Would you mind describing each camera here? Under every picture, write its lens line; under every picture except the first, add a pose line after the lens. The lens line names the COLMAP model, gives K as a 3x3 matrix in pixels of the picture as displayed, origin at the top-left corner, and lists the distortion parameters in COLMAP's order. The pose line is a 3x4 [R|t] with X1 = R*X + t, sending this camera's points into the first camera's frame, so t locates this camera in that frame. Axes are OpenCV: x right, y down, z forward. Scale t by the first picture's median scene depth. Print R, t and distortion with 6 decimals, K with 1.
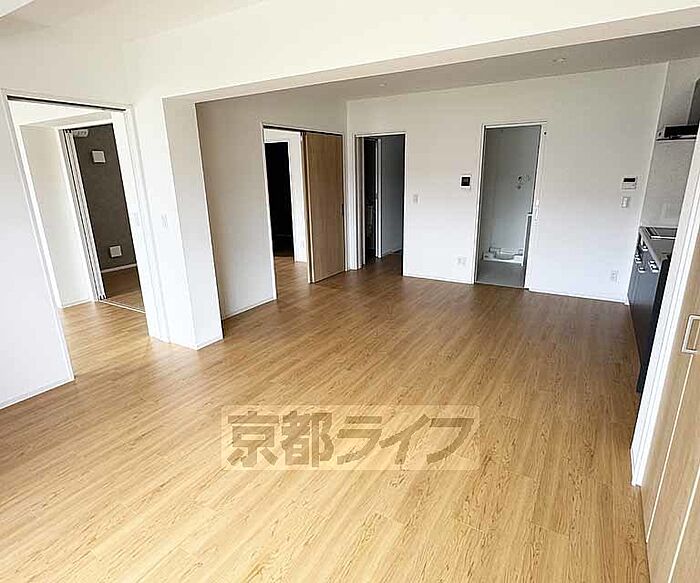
lens RADIAL K [[411.7, 0, 340.0], [0, 411.7, 292.6], [0, 0, 1]] dist [-0.010877, -0.000129]
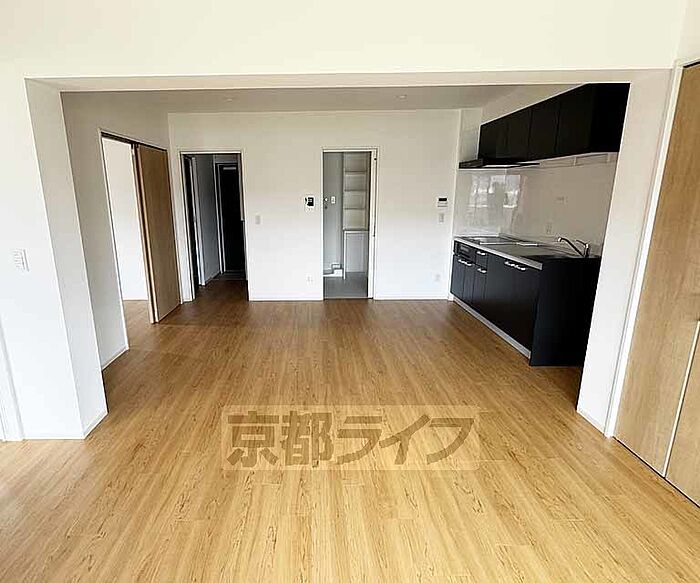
lens RADIAL K [[411.7, 0, 340.0], [0, 411.7, 292.6], [0, 0, 1]] dist [-0.010877, -0.000129]
pose [[0.852601, -0.115161, 0.509715, -0.177167], [0.141524, 0.989848, -0.013089, -0.021218], [-0.503033, 0.083296, 0.860244, 0.093089]]
